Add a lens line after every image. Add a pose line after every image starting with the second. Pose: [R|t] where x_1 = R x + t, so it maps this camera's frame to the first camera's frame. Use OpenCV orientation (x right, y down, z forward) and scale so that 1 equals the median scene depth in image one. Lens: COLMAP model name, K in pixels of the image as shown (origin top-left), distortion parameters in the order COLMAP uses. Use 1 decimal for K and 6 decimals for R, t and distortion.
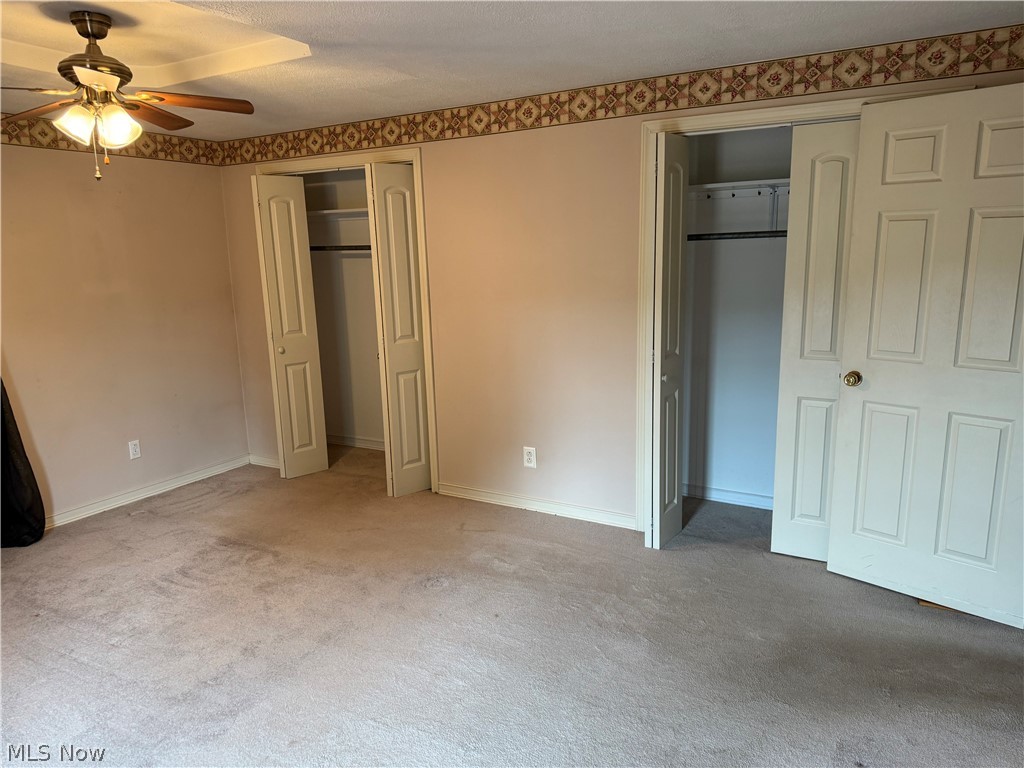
lens RADIAL K [[687.7, 0, 512.0], [0, 687.7, 384.0], [0, 0, 1]] dist [0.002659, 0.000414]
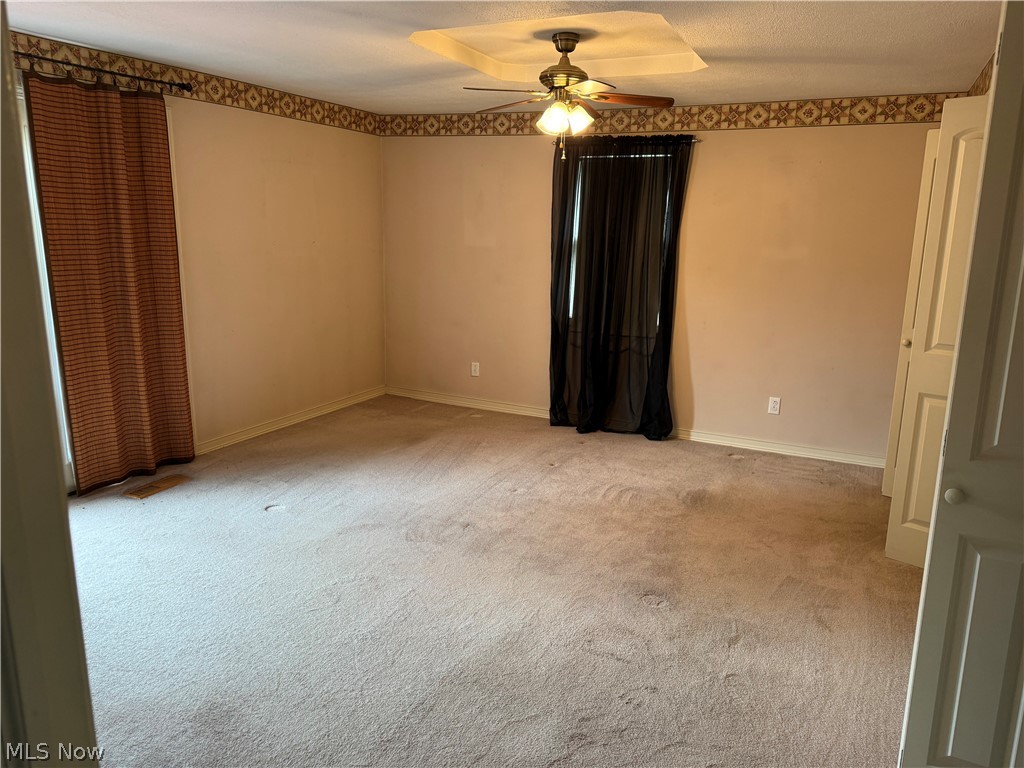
lens RADIAL K [[709.7, 0, 512.0], [0, 709.7, 384.0], [0, 0, 1]] dist [0.000773, -0.000290]
pose [[0.056681, 0.233014, -0.970820, 0.592545], [-0.200773, 0.955179, 0.217538, -0.114009], [0.977997, 0.182584, 0.100924, 0.578349]]
